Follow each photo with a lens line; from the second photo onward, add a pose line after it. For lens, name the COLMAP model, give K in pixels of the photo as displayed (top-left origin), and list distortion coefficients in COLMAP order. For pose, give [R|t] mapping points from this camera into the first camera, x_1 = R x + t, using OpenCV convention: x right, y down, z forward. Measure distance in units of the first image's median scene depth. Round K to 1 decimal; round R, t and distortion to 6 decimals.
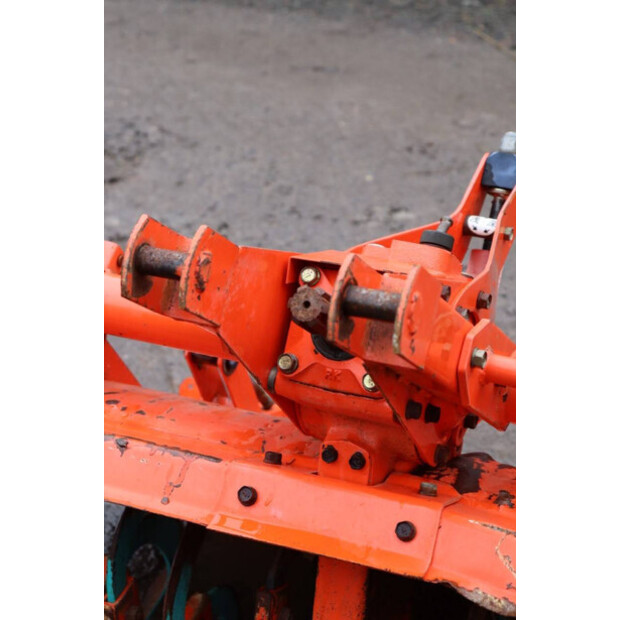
lens RADIAL K [[1412.0, 0, 310.5], [0, 1412.0, 308.5], [0, 0, 1]] dist [0.371992, 0.000000]
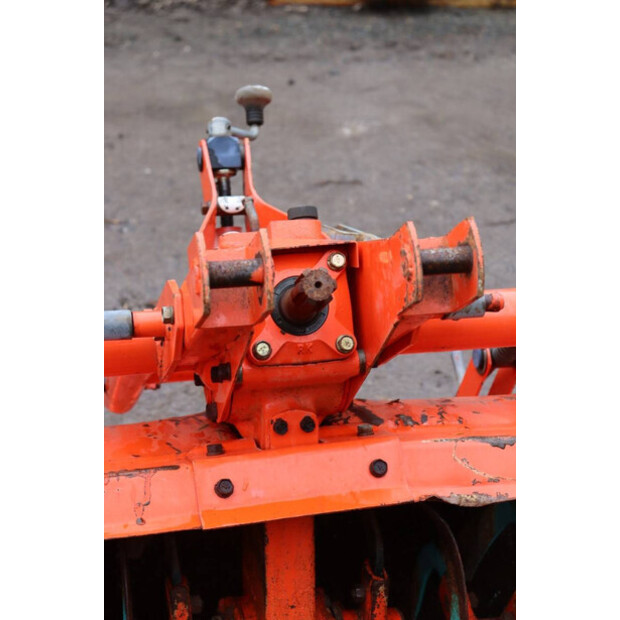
lens RADIAL K [[1360.7, 0, 310.2], [0, 1360.7, 307.5], [0, 0, 1]] dist [0.359871, 0.000000]
pose [[0.799416, -0.238554, 0.551385, -0.536690], [0.233020, 0.969058, 0.081417, -0.066109], [-0.553747, 0.063397, 0.830268, 0.127479]]
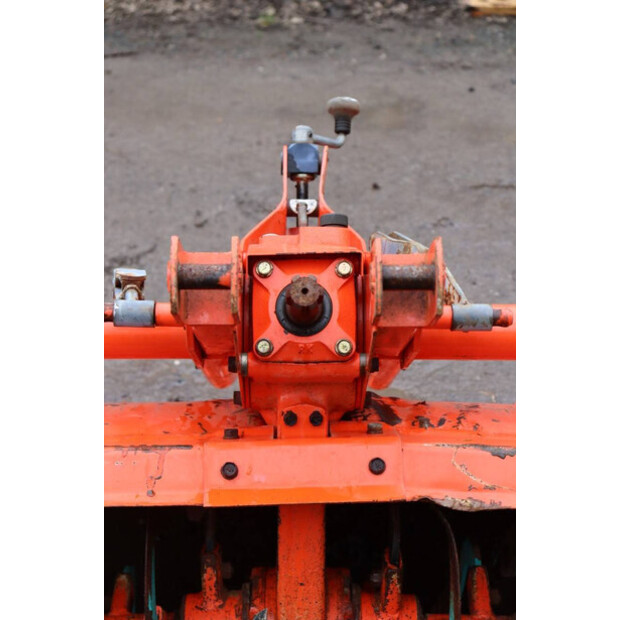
lens RADIAL K [[1230.7, 0, 307.7], [0, 1230.7, 312.8], [0, 0, 1]] dist [0.282146, 0.000000]
pose [[0.906107, -0.186659, 0.379643, -0.351618], [0.176503, 0.982362, 0.061734, -0.042942], [-0.384471, 0.011070, 0.923071, 0.068483]]
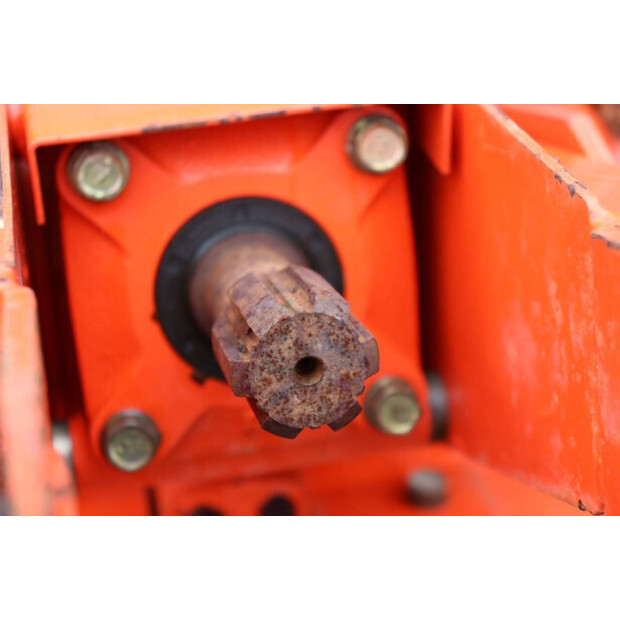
lens RADIAL K [[1438.3, 0, 309.7], [0, 1438.3, 310.4], [0, 0, 1]] dist [0.438236, 0.000000]
pose [[0.809771, -0.423656, 0.405938, -0.107432], [0.220613, 0.860921, 0.458416, -0.135951], [-0.543692, -0.281657, 0.790613, 0.704106]]
